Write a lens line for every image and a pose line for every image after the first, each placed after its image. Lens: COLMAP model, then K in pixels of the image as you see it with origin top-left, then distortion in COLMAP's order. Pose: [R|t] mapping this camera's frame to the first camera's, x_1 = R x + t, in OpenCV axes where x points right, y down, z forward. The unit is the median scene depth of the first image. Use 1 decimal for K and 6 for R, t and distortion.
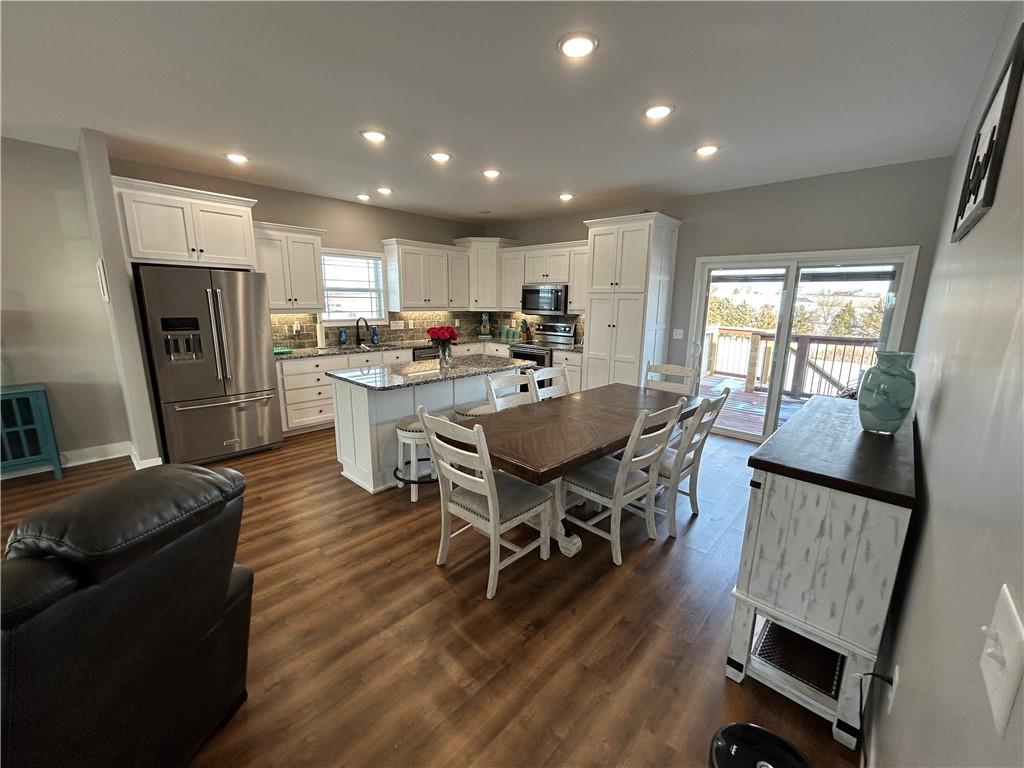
lens RADIAL K [[409.4, 0, 512.0], [0, 409.4, 384.0], [0, 0, 1]] dist [0.000810, 0.000352]
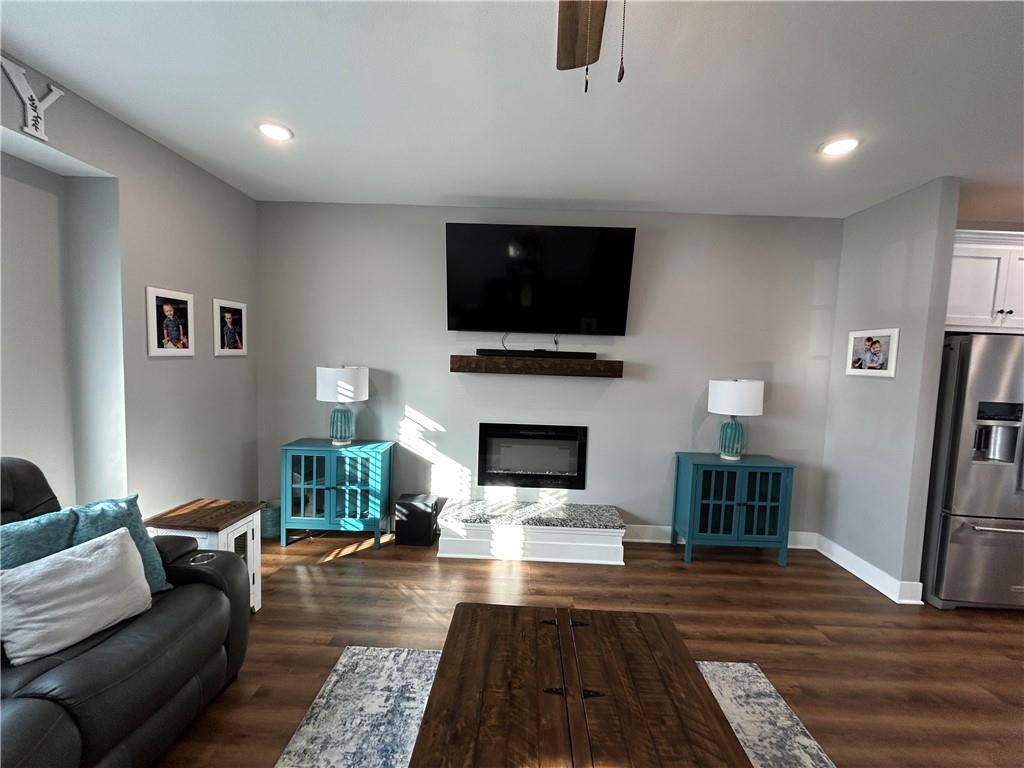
lens RADIAL K [[409.4, 0, 512.0], [0, 409.4, 384.0], [0, 0, 1]] dist [0.000810, 0.000352]
pose [[0.664358, 0.058183, -0.745147, -0.865097], [-0.175218, 0.981307, -0.079599, 0.015513], [0.726586, 0.183445, 0.662133, -0.115150]]
